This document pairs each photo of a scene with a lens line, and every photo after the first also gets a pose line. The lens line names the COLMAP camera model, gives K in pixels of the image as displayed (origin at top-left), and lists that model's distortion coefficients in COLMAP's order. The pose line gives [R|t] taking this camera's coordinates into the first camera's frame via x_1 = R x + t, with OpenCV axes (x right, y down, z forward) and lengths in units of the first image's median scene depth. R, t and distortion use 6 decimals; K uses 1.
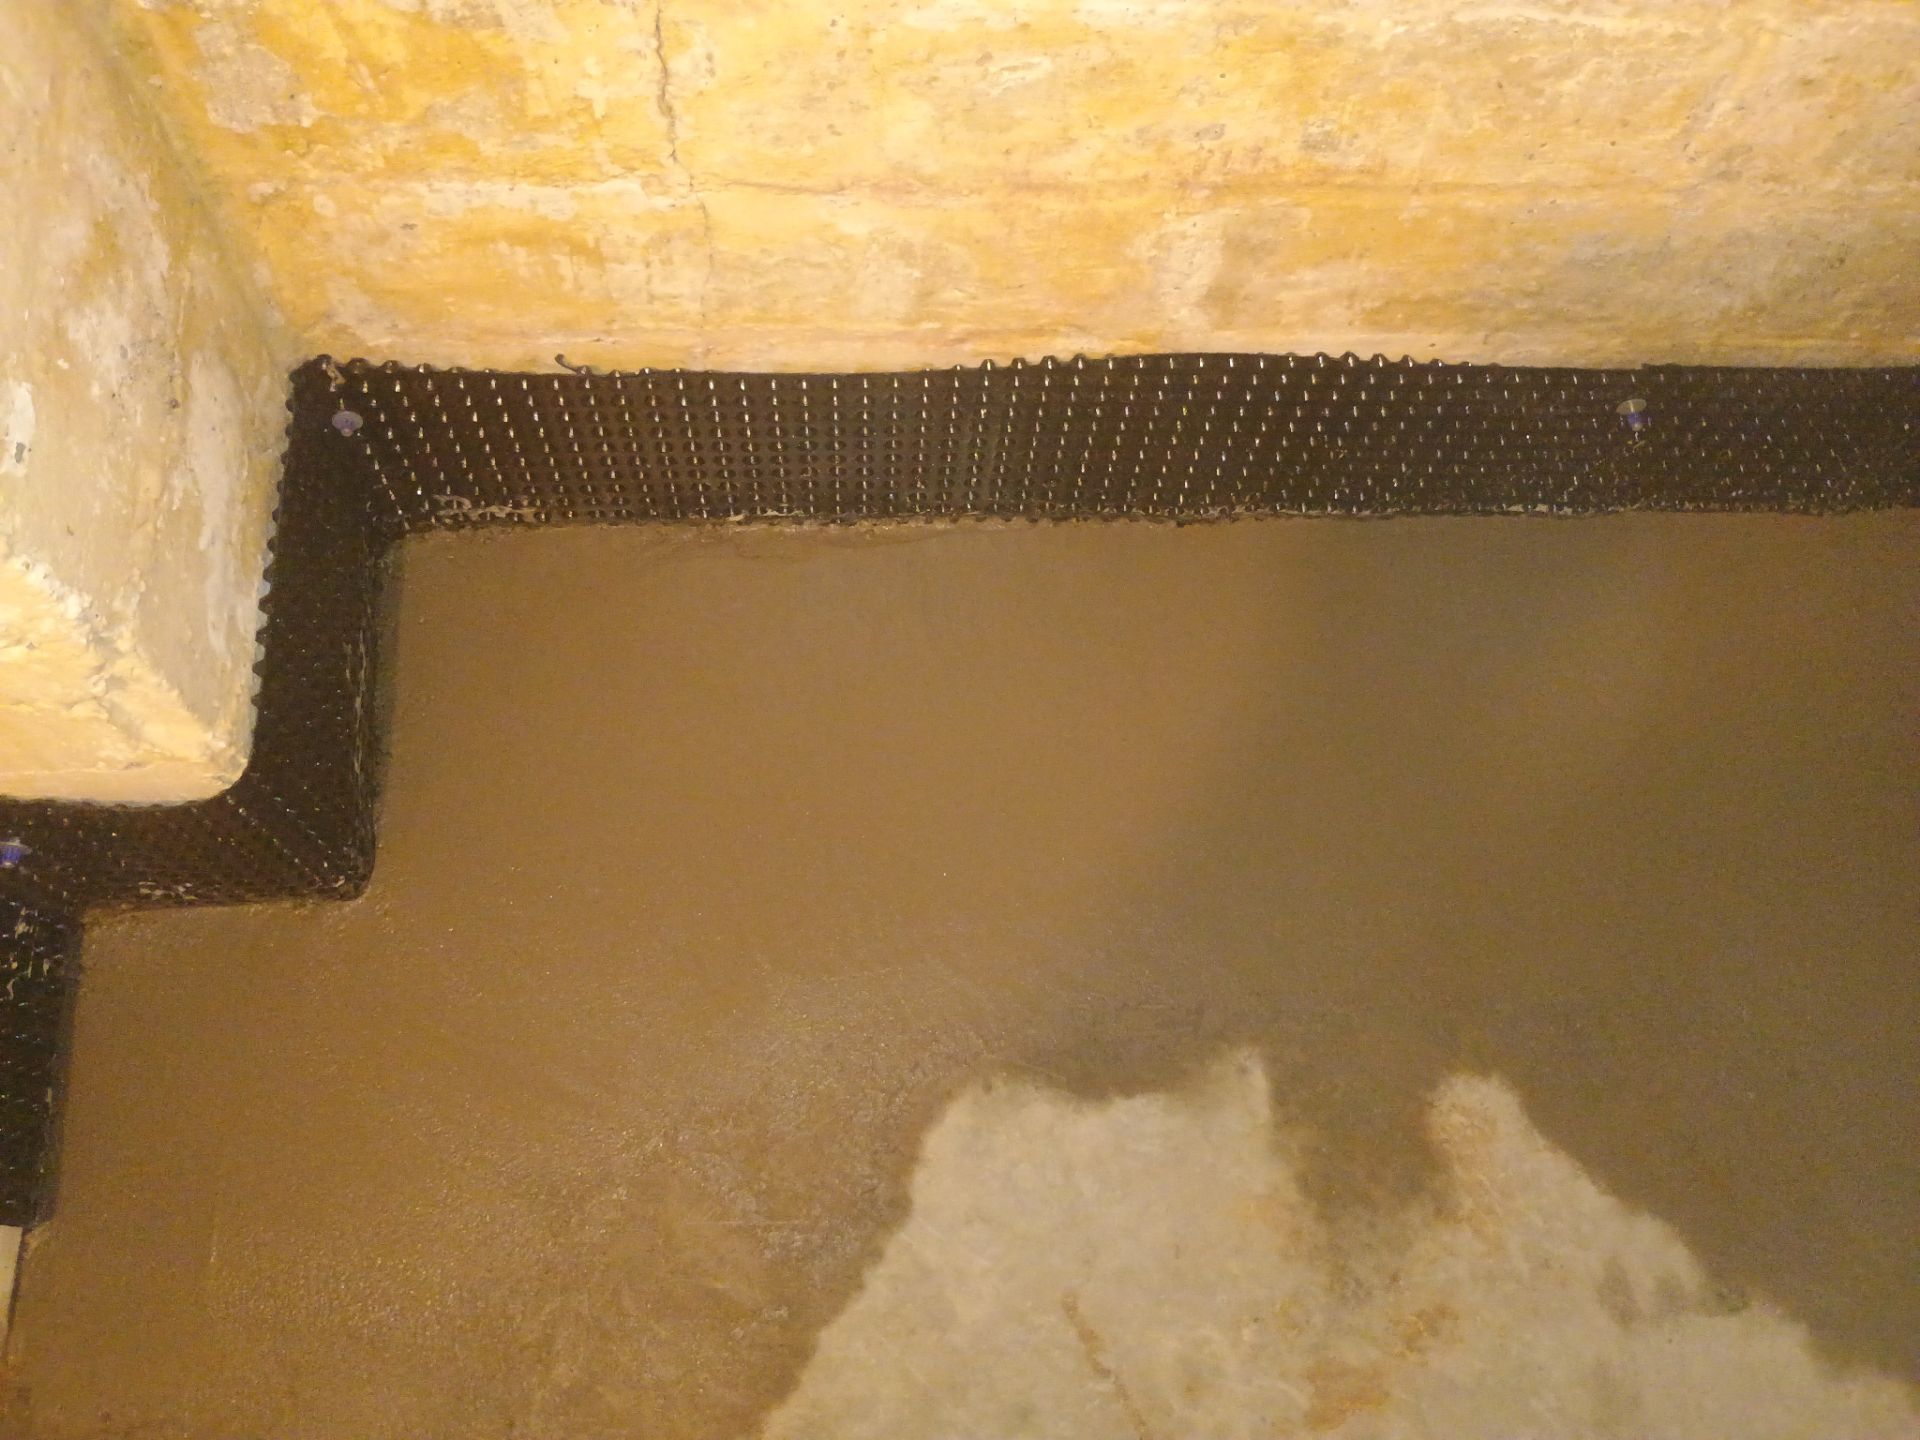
lens RADIAL K [[1669.2, 0, 963.3], [0, 1669.2, 724.9], [0, 0, 1]] dist [0.061626, -0.079868]
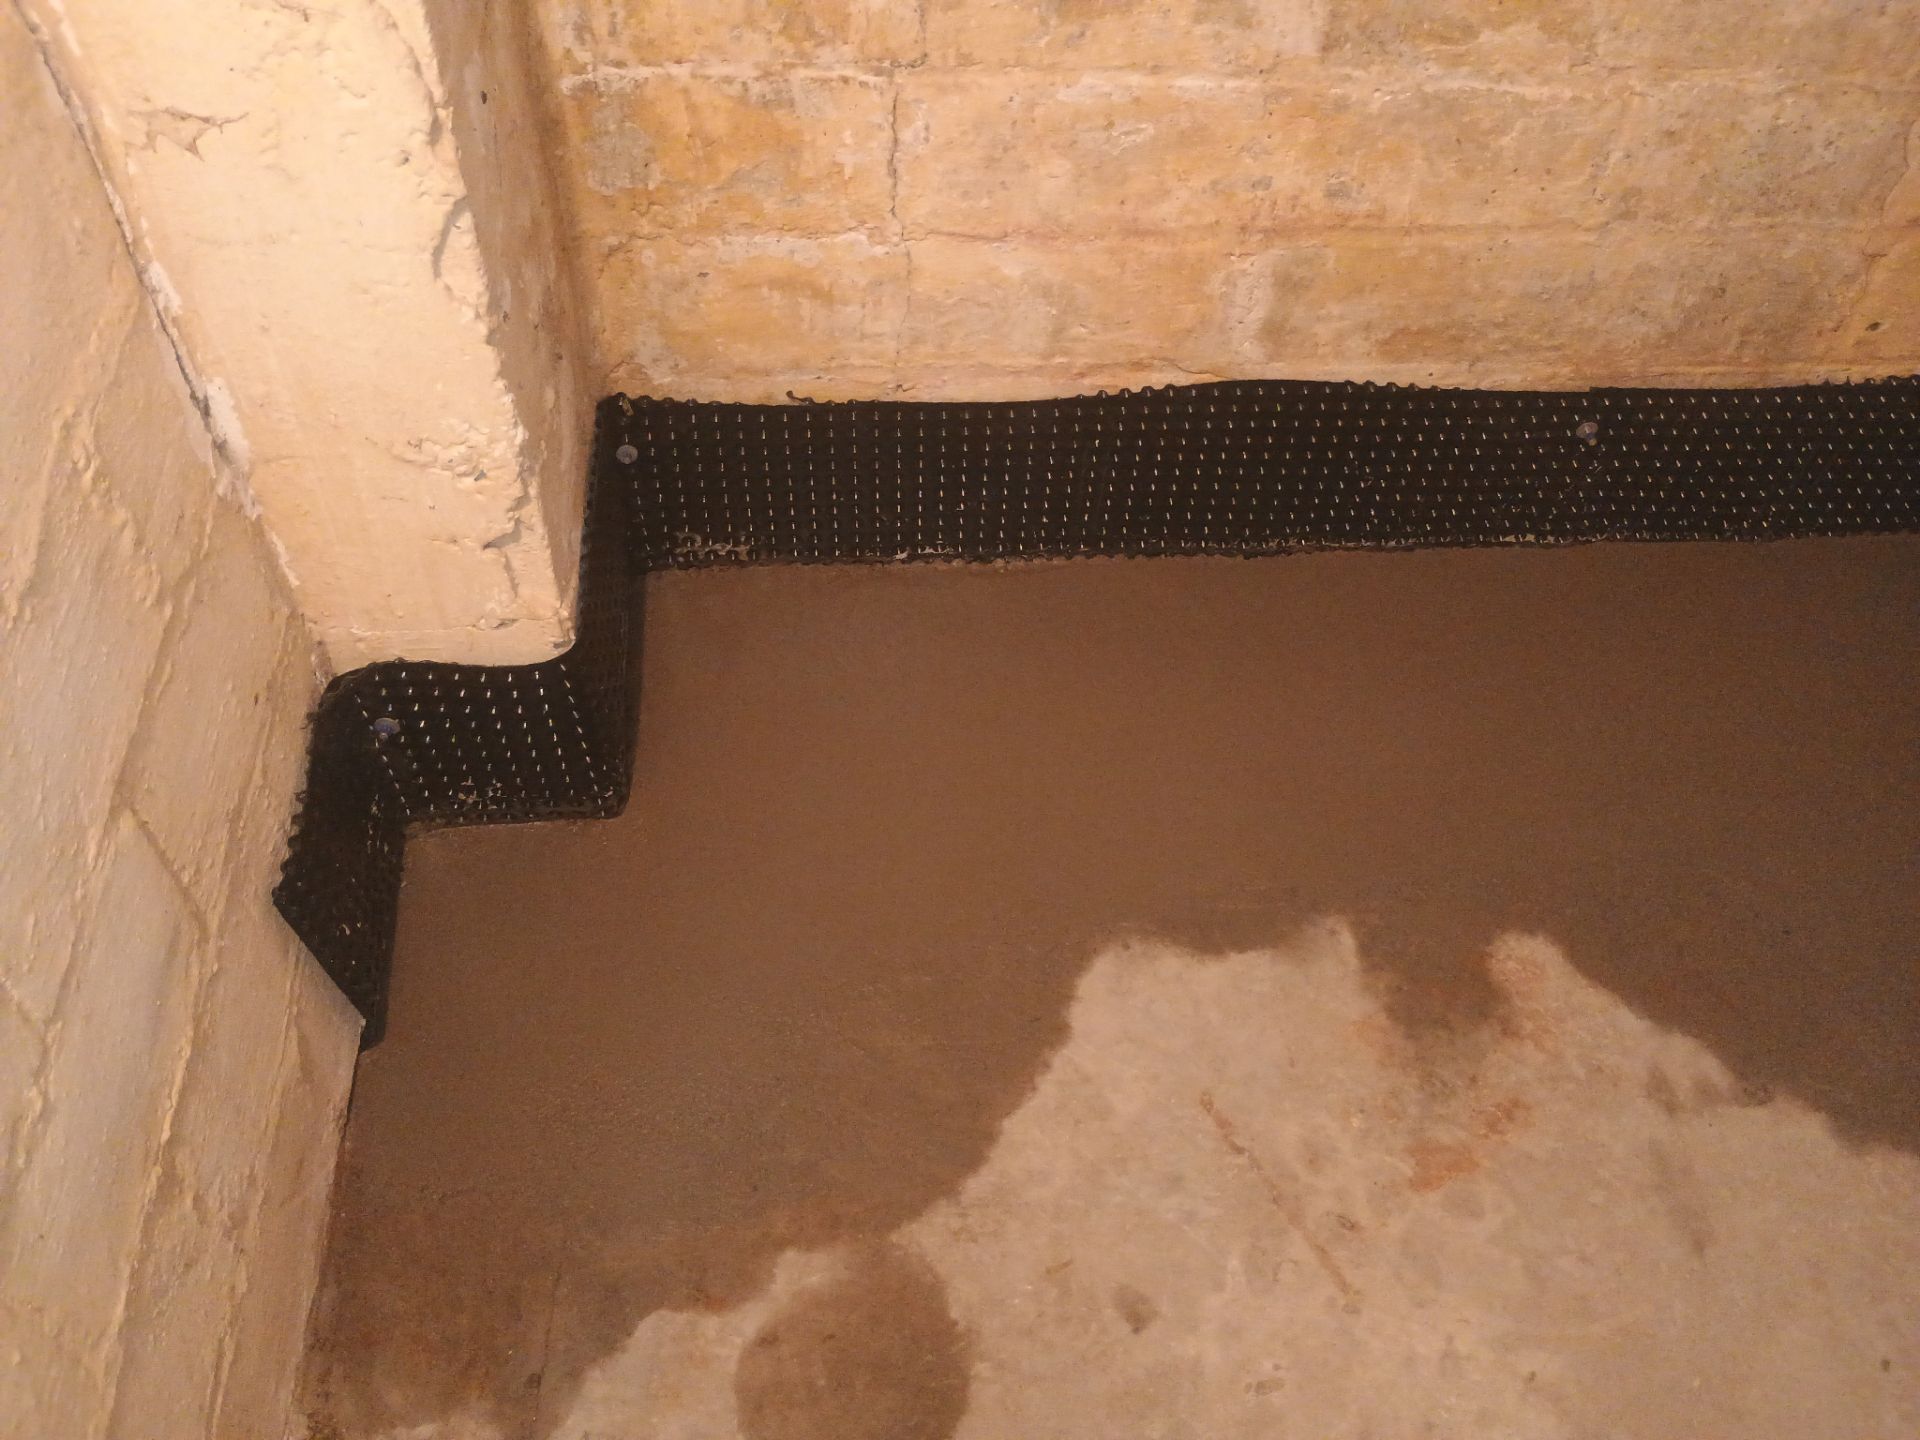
lens RADIAL K [[1649.9, 0, 967.0], [0, 1649.9, 721.7], [0, 0, 1]] dist [0.043578, -0.020453]
pose [[0.999505, -0.029620, -0.010632, -0.090735], [0.025978, 0.967247, -0.252502, 0.386311], [0.017763, 0.252101, 0.967538, -0.233537]]
